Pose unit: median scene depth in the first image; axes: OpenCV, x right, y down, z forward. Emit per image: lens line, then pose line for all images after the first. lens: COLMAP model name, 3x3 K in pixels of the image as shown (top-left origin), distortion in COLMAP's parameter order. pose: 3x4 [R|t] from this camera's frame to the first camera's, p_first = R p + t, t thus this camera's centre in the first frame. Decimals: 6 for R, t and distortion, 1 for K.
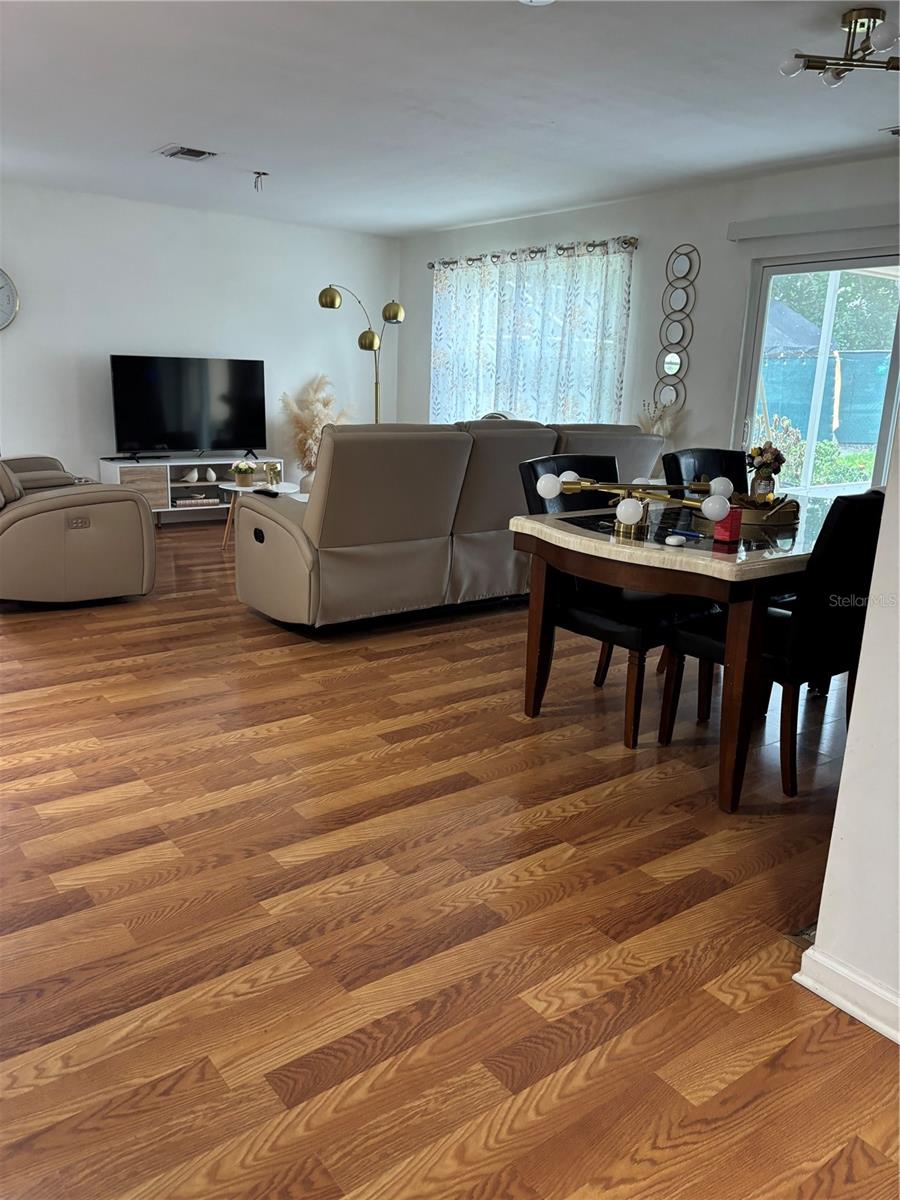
lens RADIAL K [[902.3, 0, 436.2], [0, 902.3, 592.1], [0, 0, 1]] dist [0.052124, -0.056509]
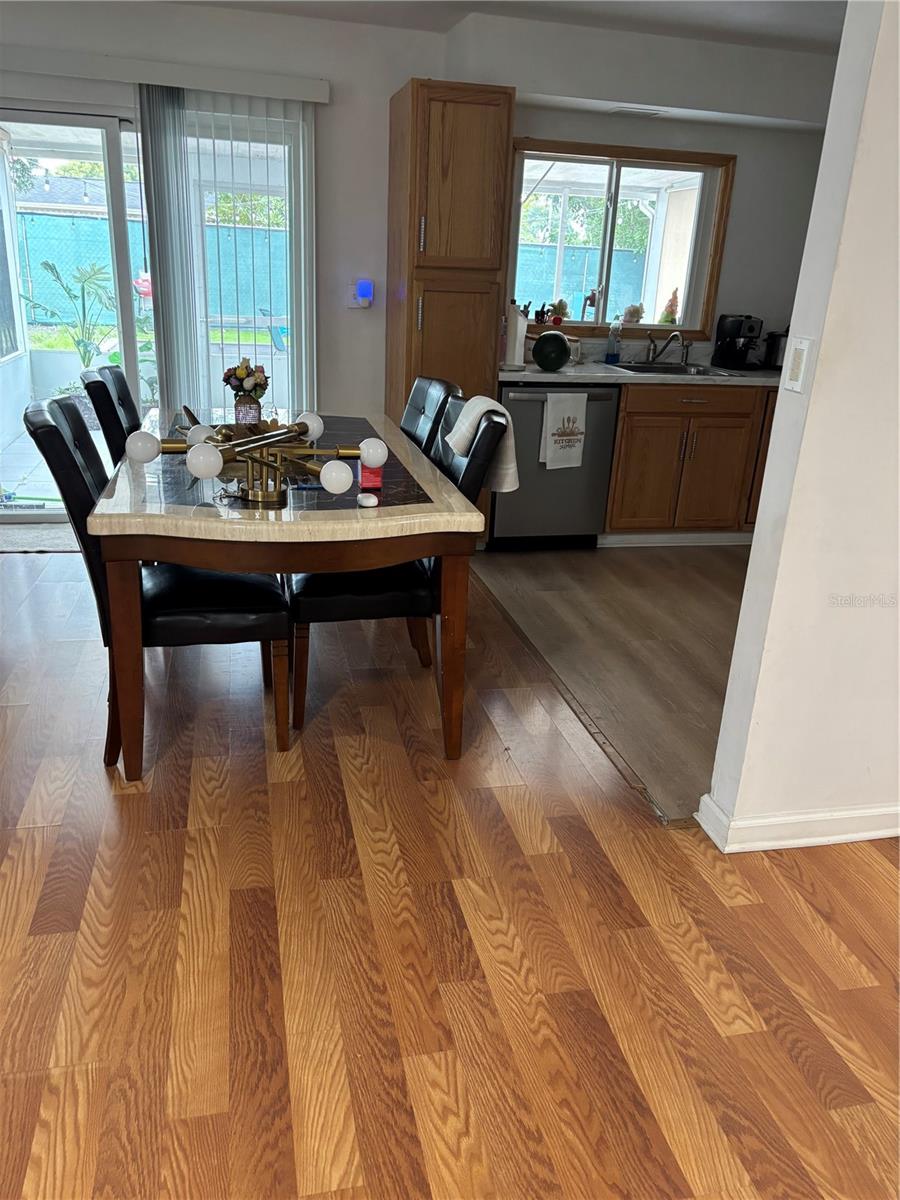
lens RADIAL K [[902.3, 0, 446.4], [0, 902.3, 600.3], [0, 0, 1]] dist [0.052124, -0.056509]
pose [[0.407148, -0.324911, 0.853618, -0.324879], [0.179784, 0.944813, 0.273871, -0.133490], [-0.895493, 0.041961, 0.443093, 0.402058]]
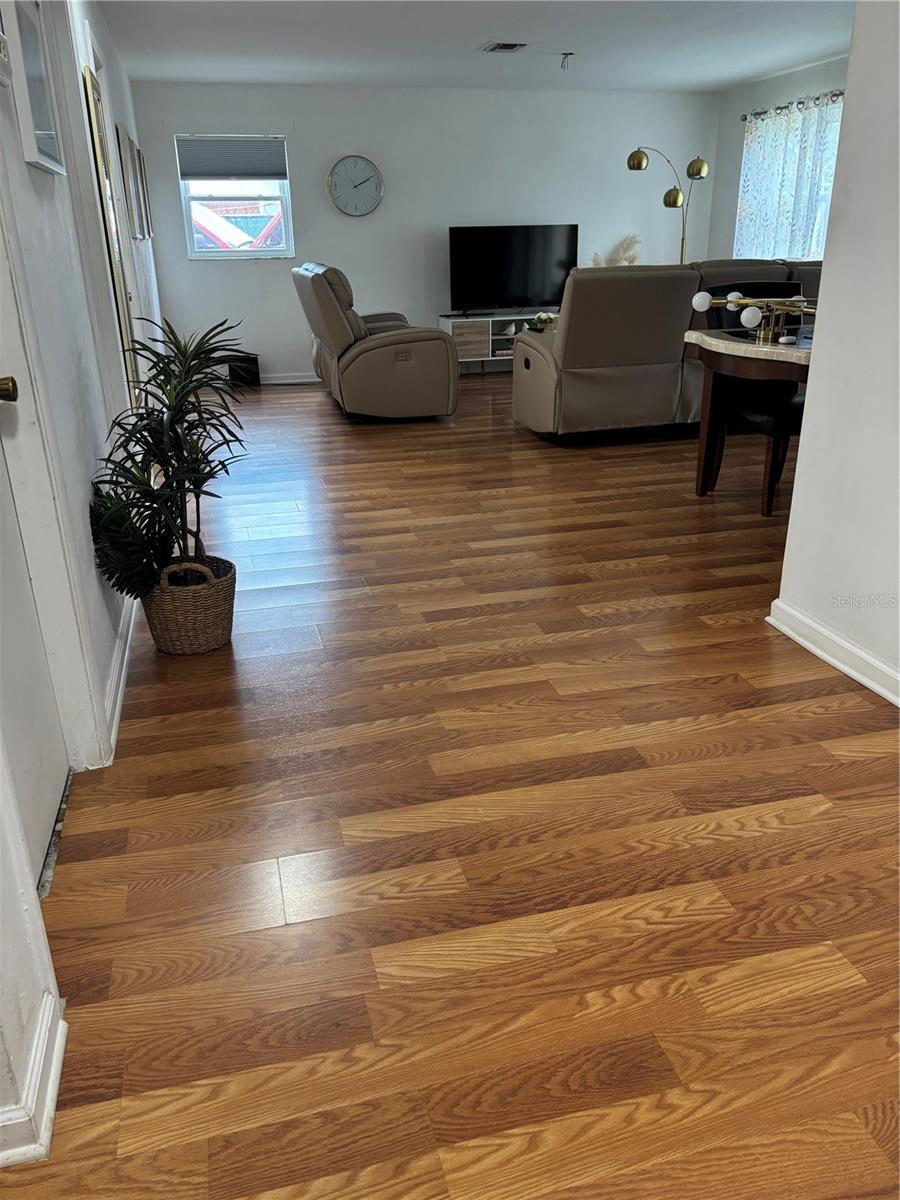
lens RADIAL K [[902.3, 0, 441.5], [0, 902.3, 579.7], [0, 0, 1]] dist [0.052124, -0.056509]
pose [[0.921367, 0.084147, -0.379475, 0.235731], [-0.039489, 0.991499, 0.123980, 0.098452], [0.386682, -0.099246, 0.916857, -0.291120]]
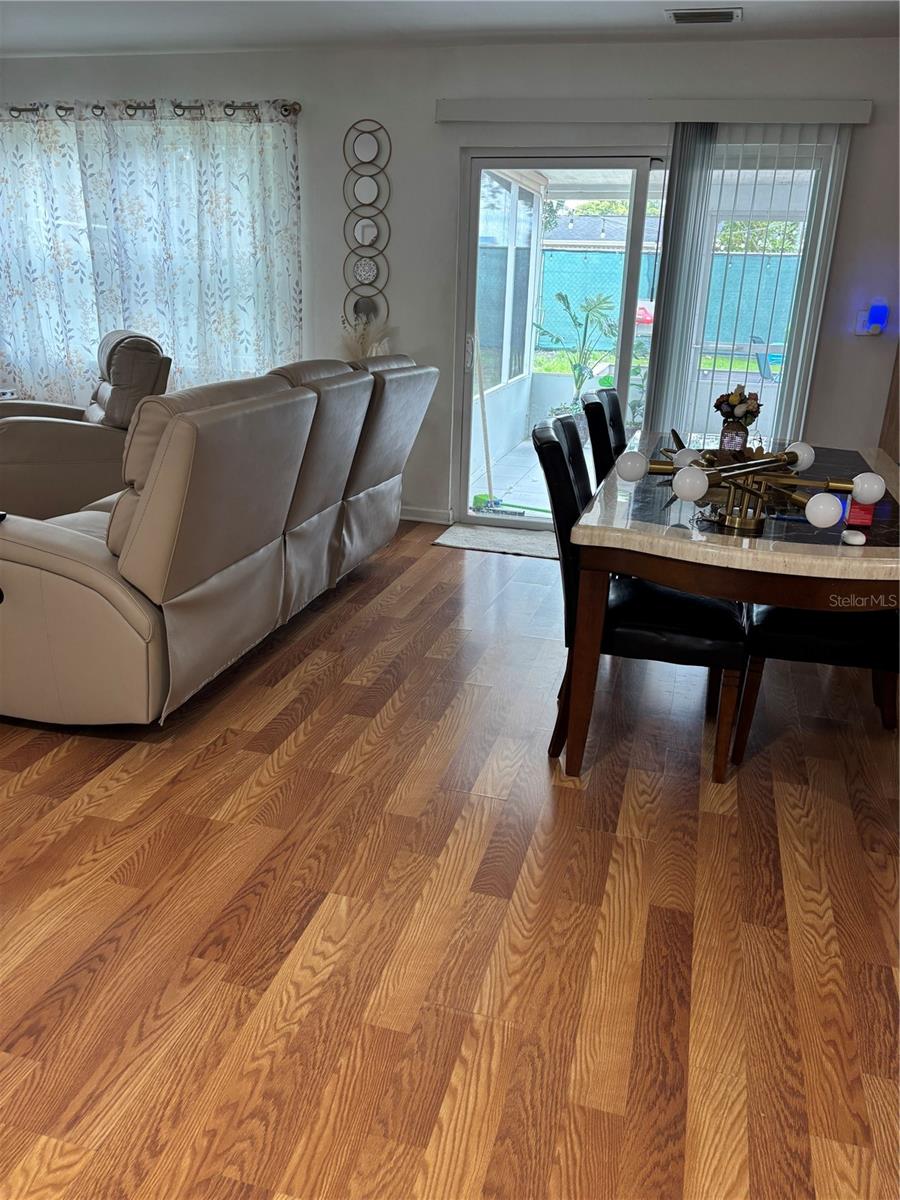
lens RADIAL K [[902.3, 0, 457.2], [0, 902.3, 598.7], [0, 0, 1]] dist [0.052124, -0.056509]
pose [[0.789203, -0.212642, 0.576144, -0.339810], [0.138200, 0.975573, 0.170757, -0.135154], [-0.598381, -0.055139, 0.799312, 0.405481]]
